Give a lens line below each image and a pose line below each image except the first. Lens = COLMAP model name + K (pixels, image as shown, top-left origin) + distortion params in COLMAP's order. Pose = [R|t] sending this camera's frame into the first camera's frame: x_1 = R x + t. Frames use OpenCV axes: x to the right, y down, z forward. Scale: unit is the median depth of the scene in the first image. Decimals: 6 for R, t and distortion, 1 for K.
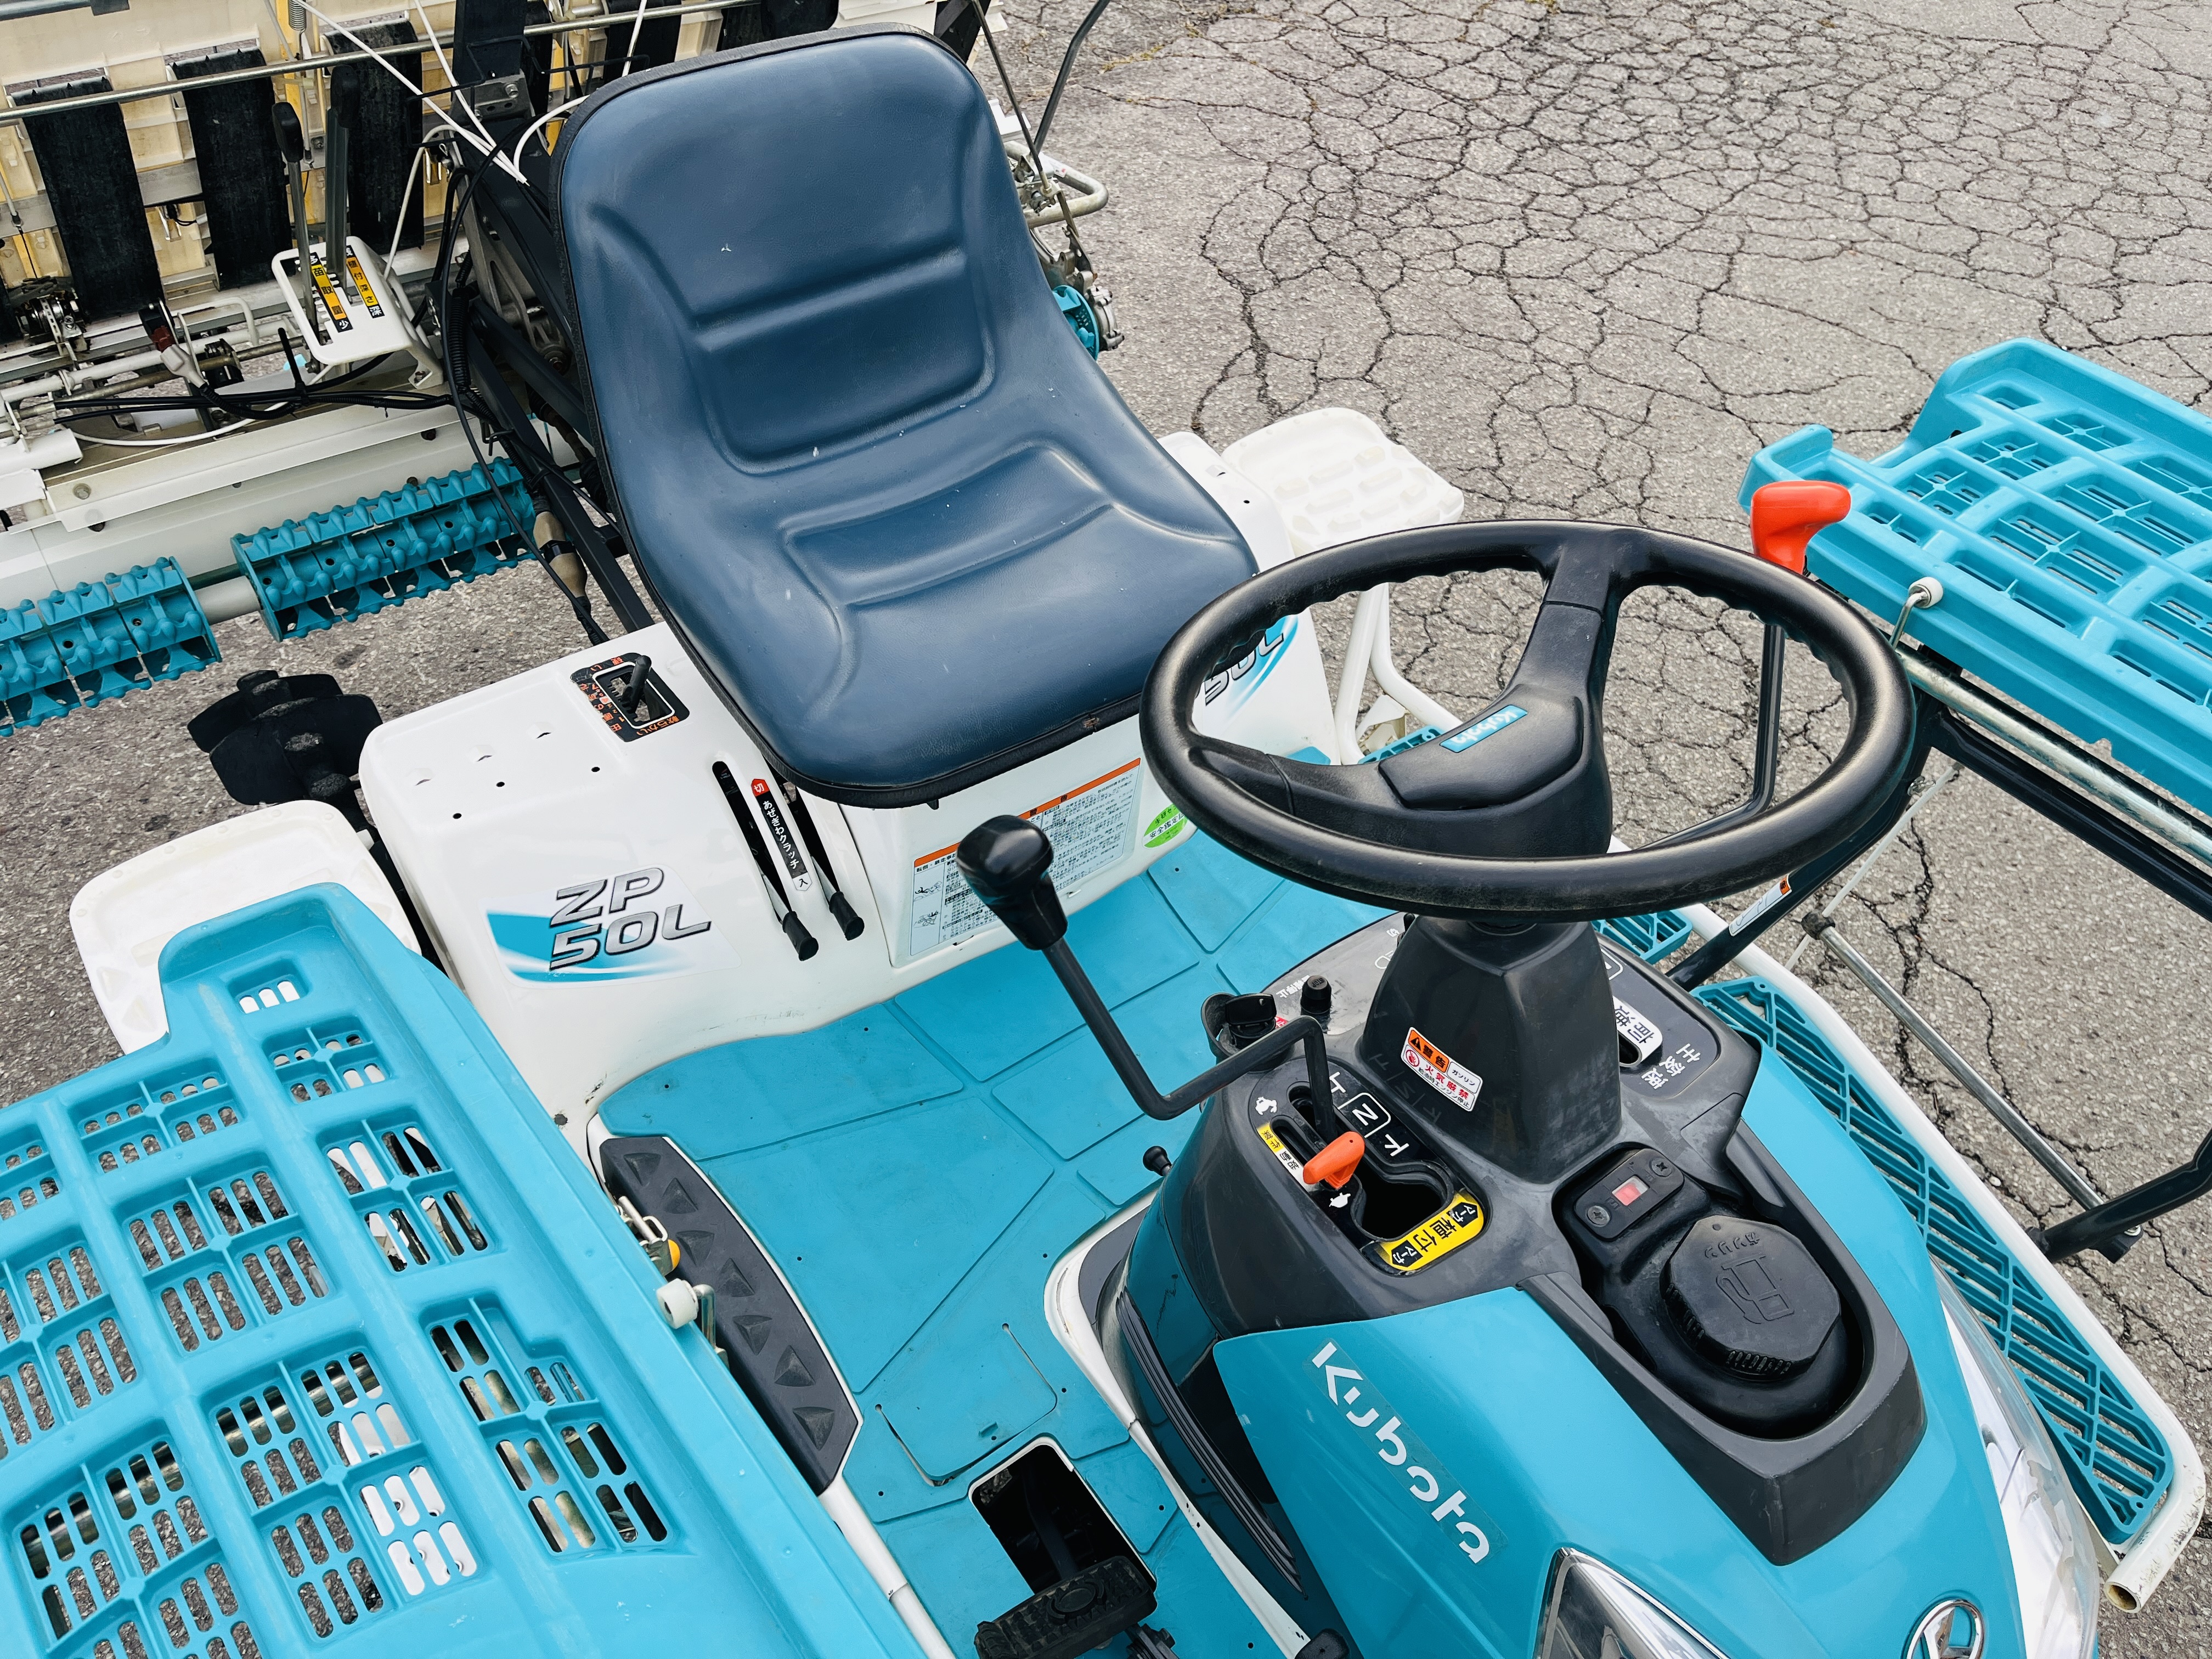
lens RADIAL K [[1646.5, 0, 1100.4], [0, 1646.5, 827.8], [0, 0, 1]] dist [0.084281, -0.127554]
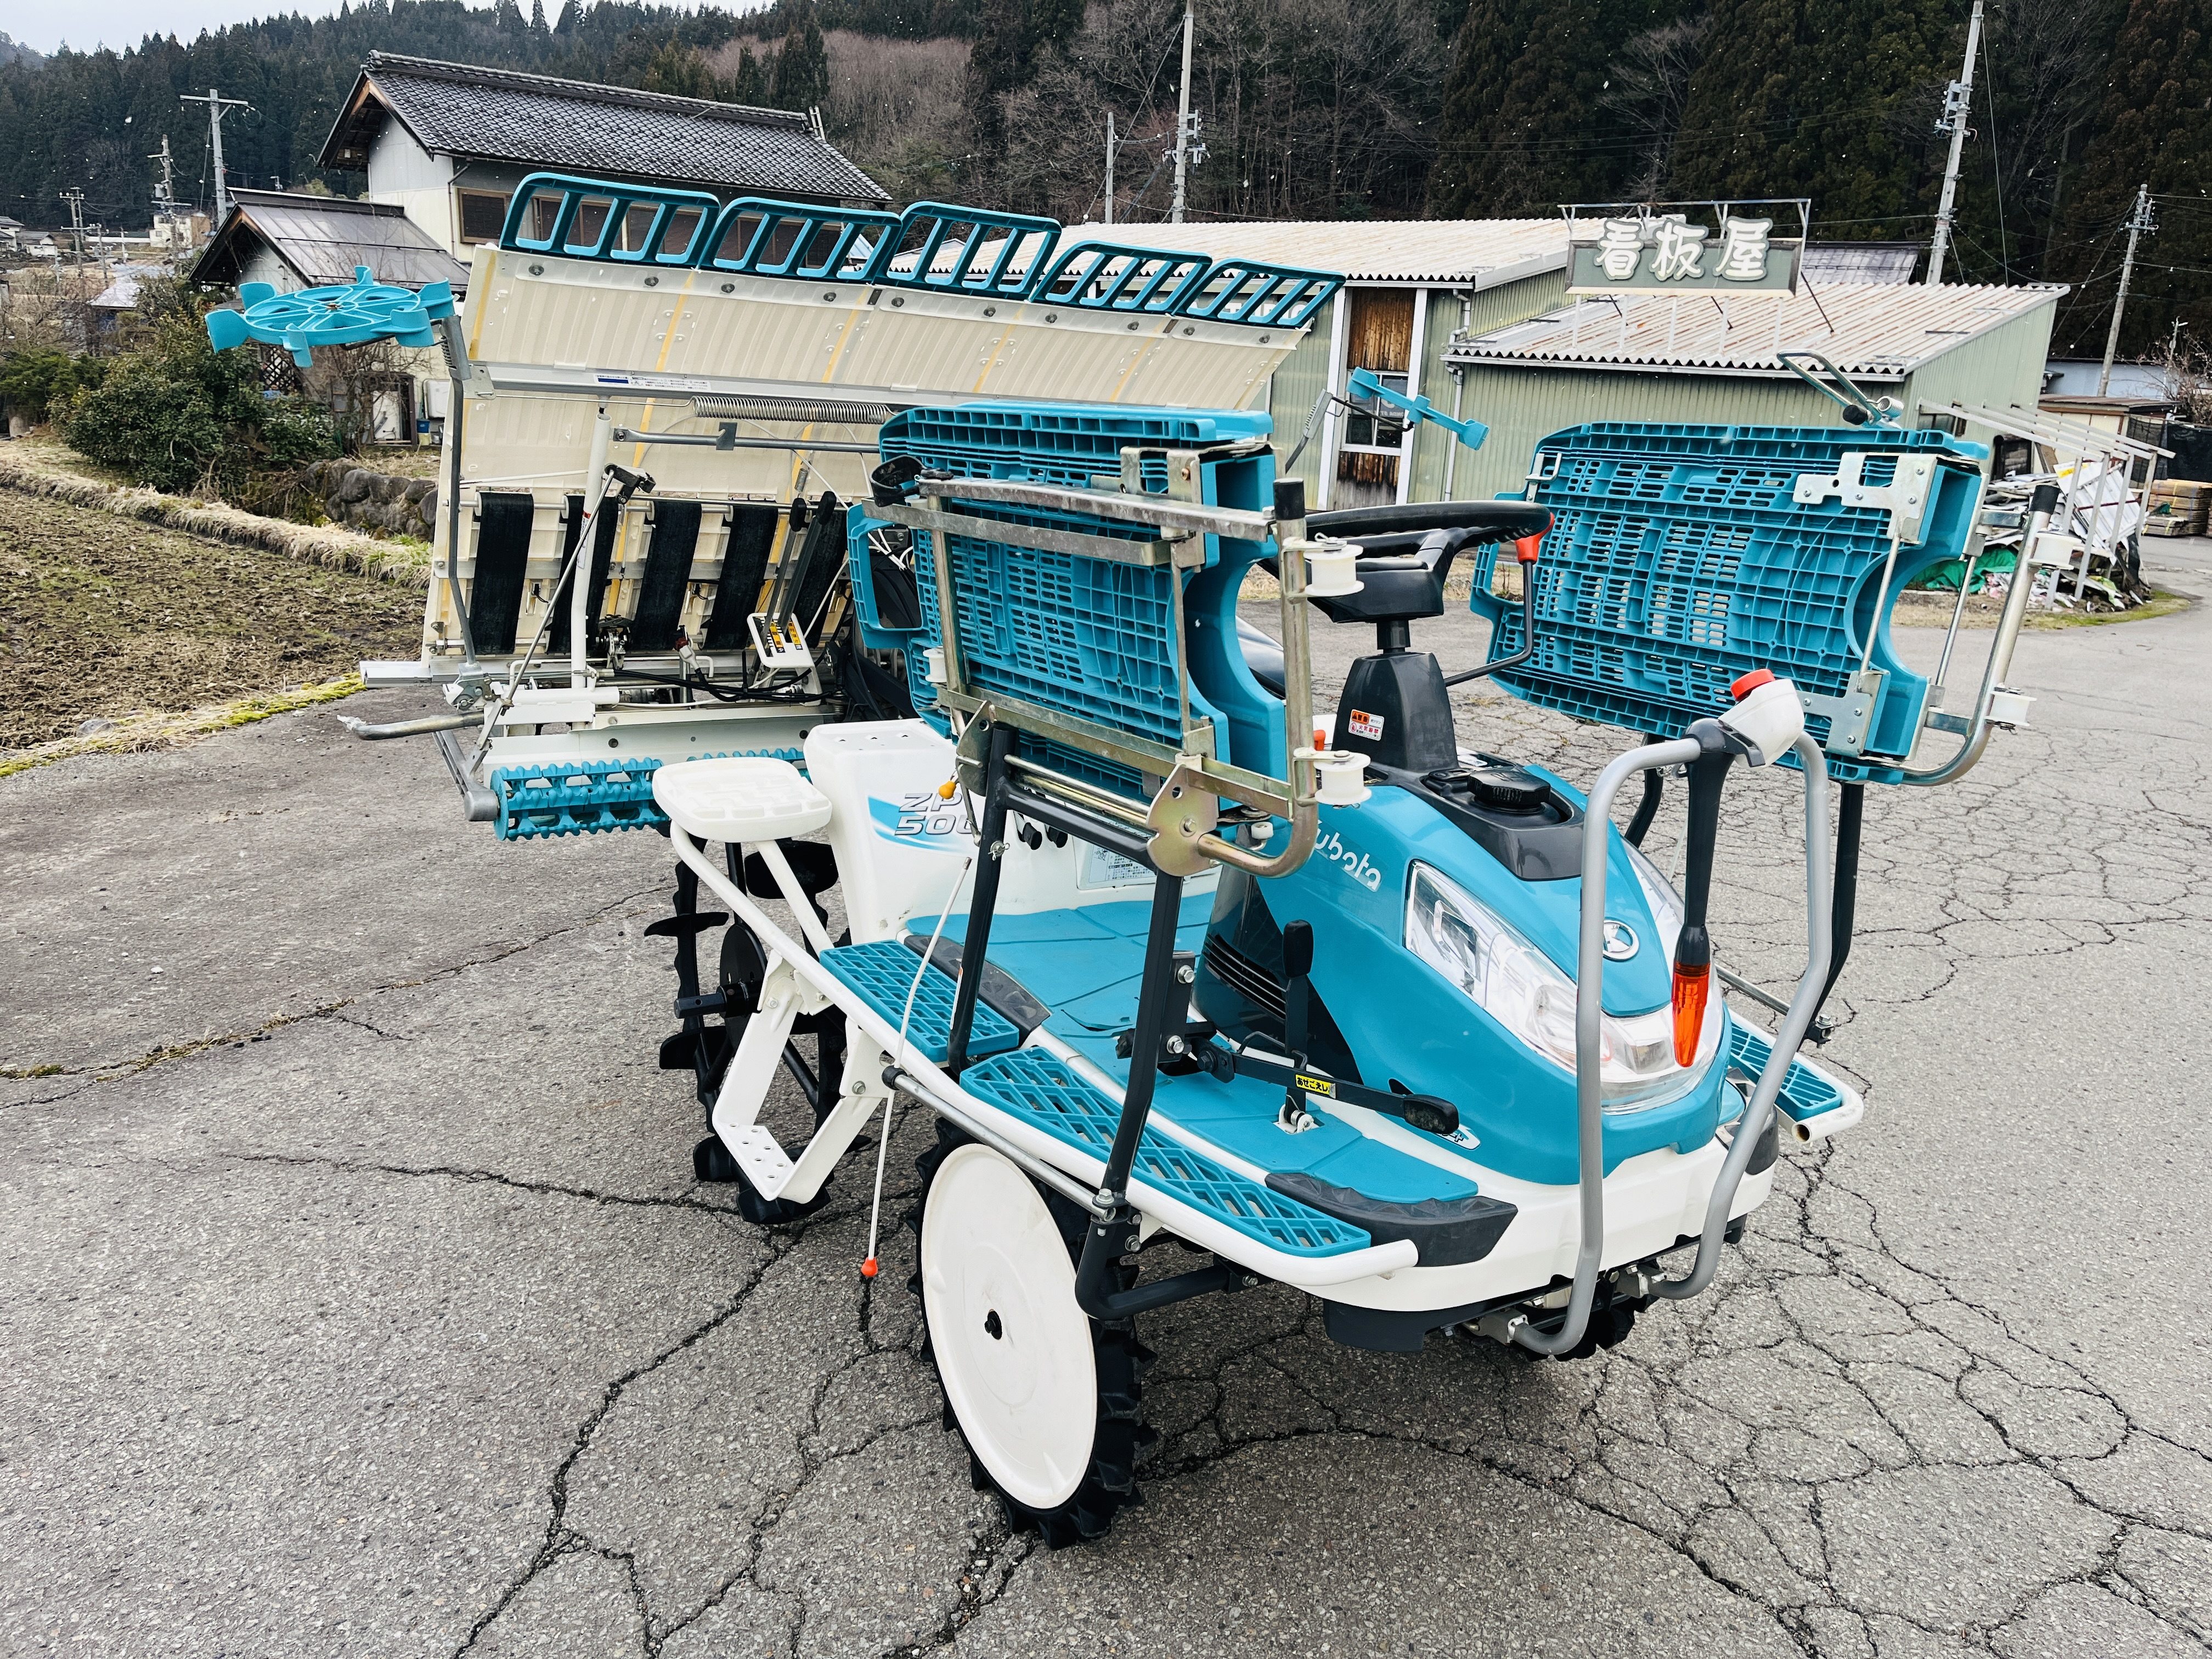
lens RADIAL K [[1646.5, 0, 1100.4], [0, 1646.5, 827.8], [0, 0, 1]] dist [0.084281, -0.127554]
pose [[0.995823, 0.047987, -0.077676, 0.020226], [-0.079601, 0.873009, -0.481164, 0.667804], [0.044722, 0.485337, 0.873183, -0.400681]]
